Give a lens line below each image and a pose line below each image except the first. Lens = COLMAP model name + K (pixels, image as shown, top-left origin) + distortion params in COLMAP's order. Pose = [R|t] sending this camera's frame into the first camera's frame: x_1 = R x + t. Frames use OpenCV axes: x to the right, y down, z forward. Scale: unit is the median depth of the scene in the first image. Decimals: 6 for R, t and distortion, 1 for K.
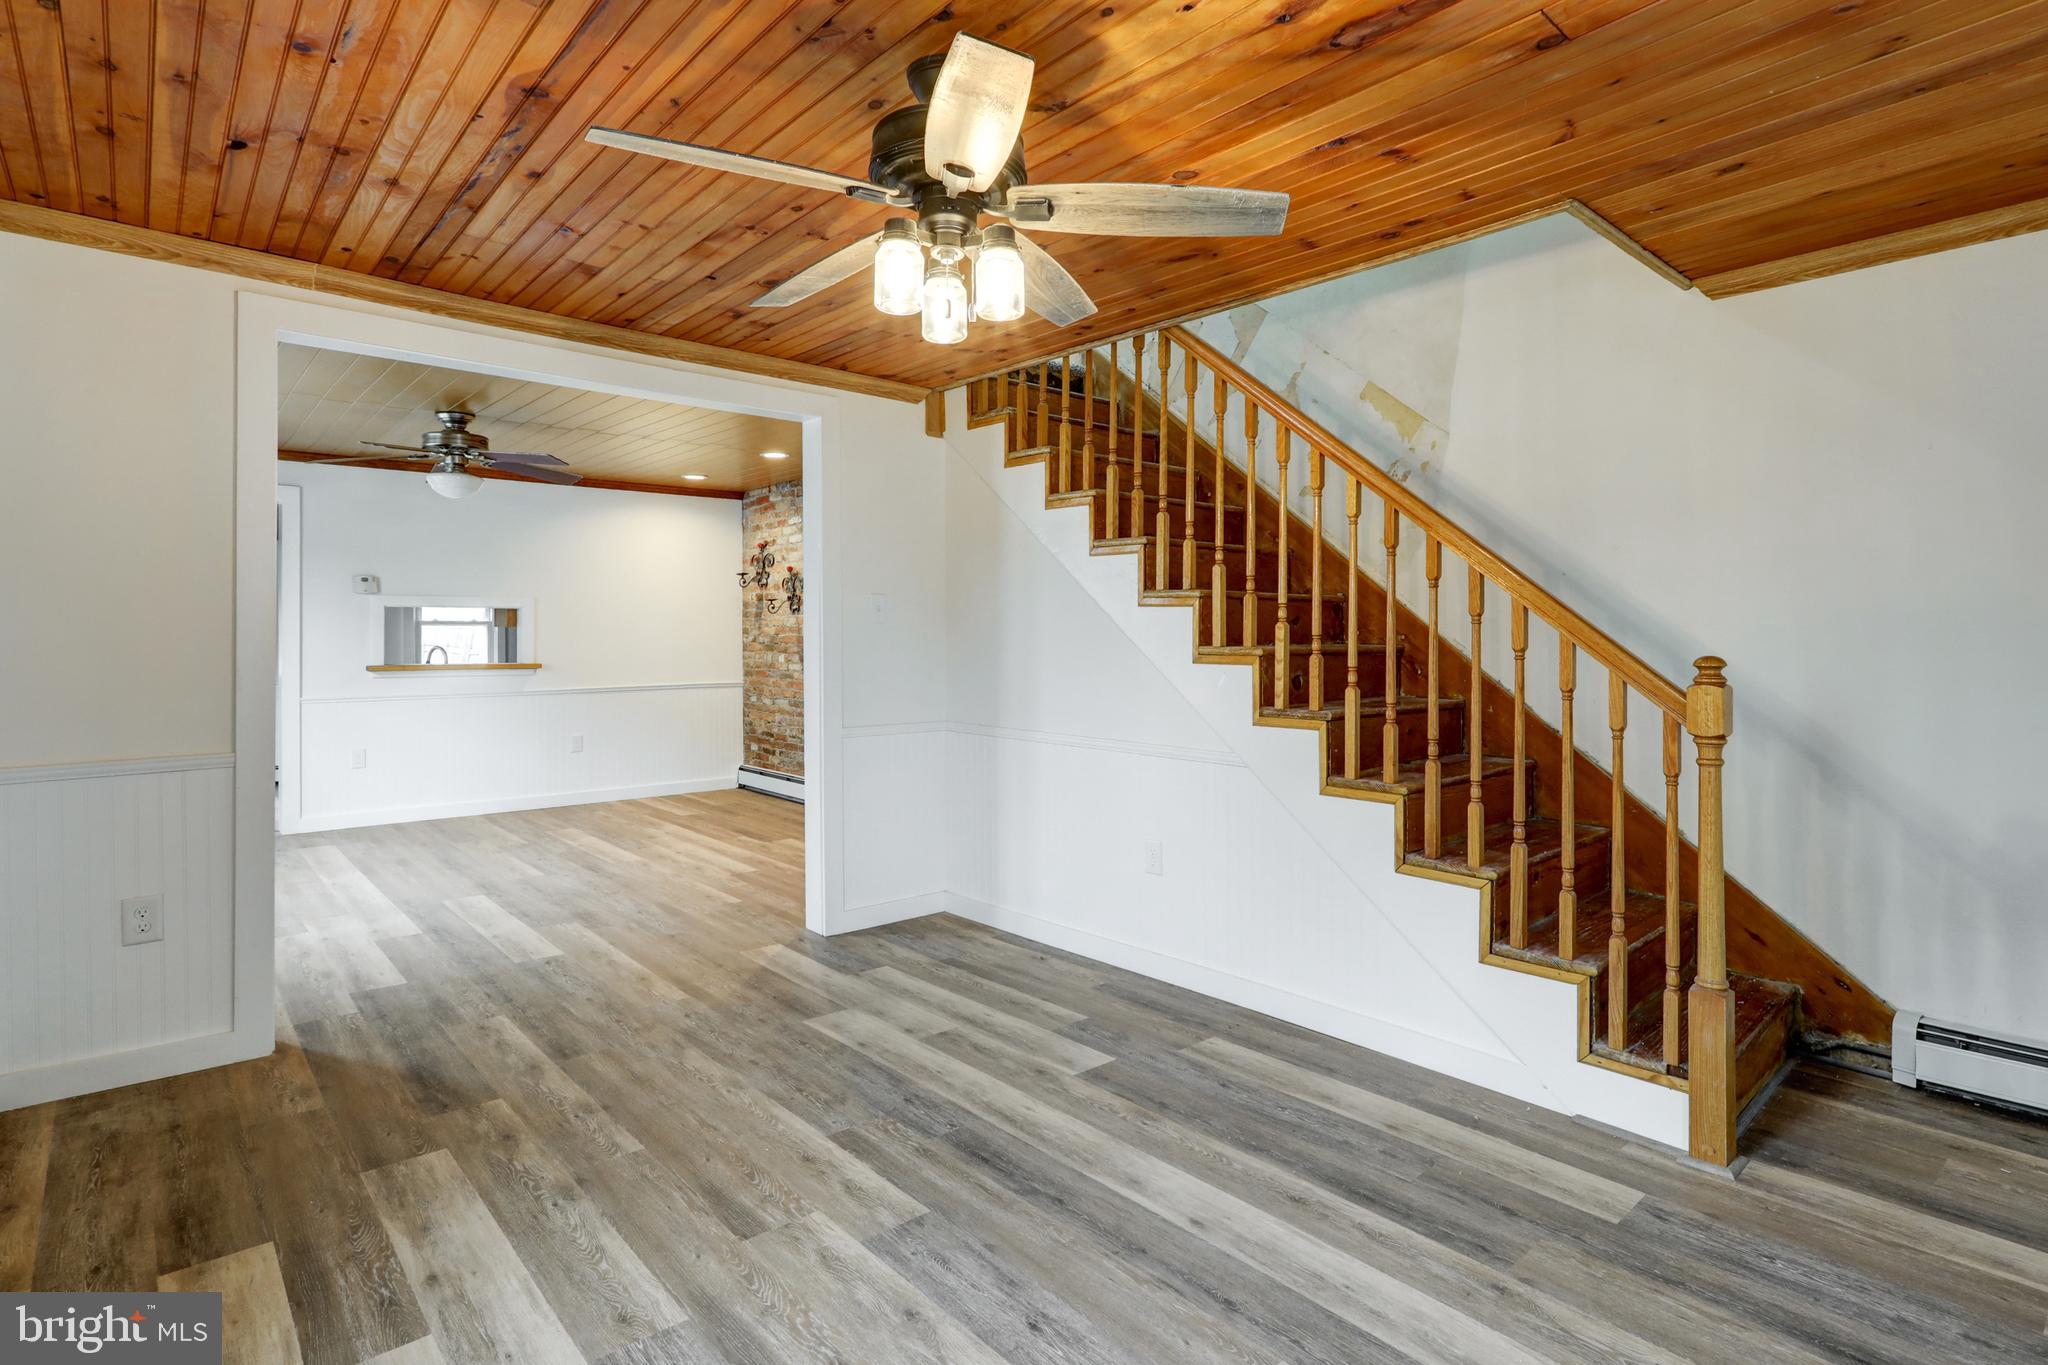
lens RADIAL K [[1026.6, 0, 1059.3], [0, 1026.6, 631.1], [0, 0, 1]] dist [-0.009202, 0.002898]
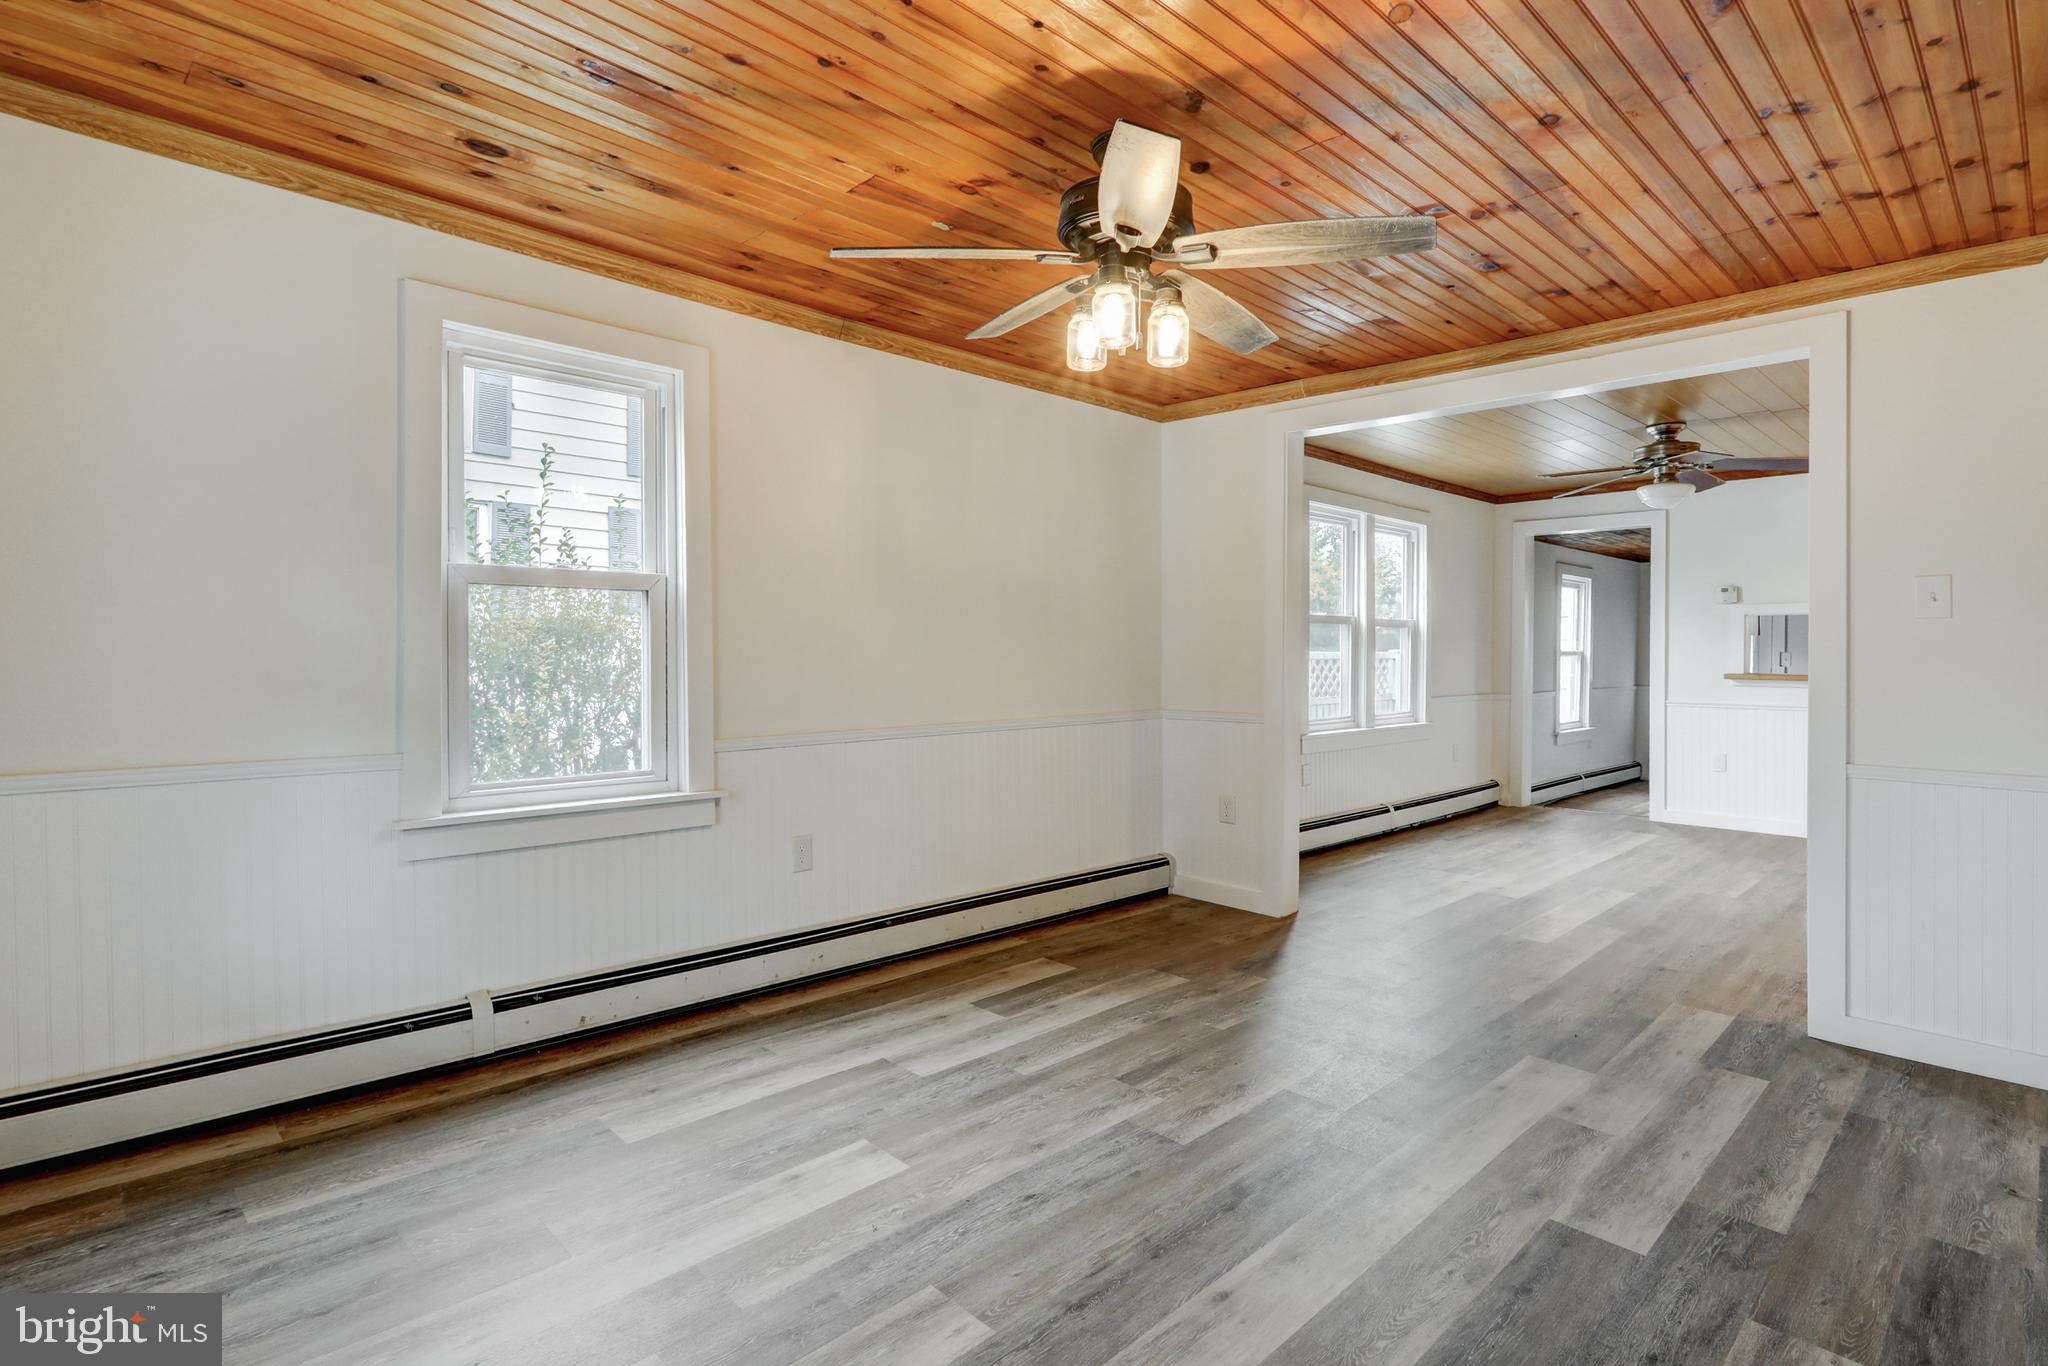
lens RADIAL K [[1026.6, 0, 1038.2], [0, 1026.6, 663.0], [0, 0, 1]] dist [-0.009202, 0.002898]
pose [[0.044037, 0.014644, -0.998923, 0.687568], [0.000478, 0.999892, 0.014679, 0.016619], [0.999030, -0.001124, 0.044026, 0.557210]]
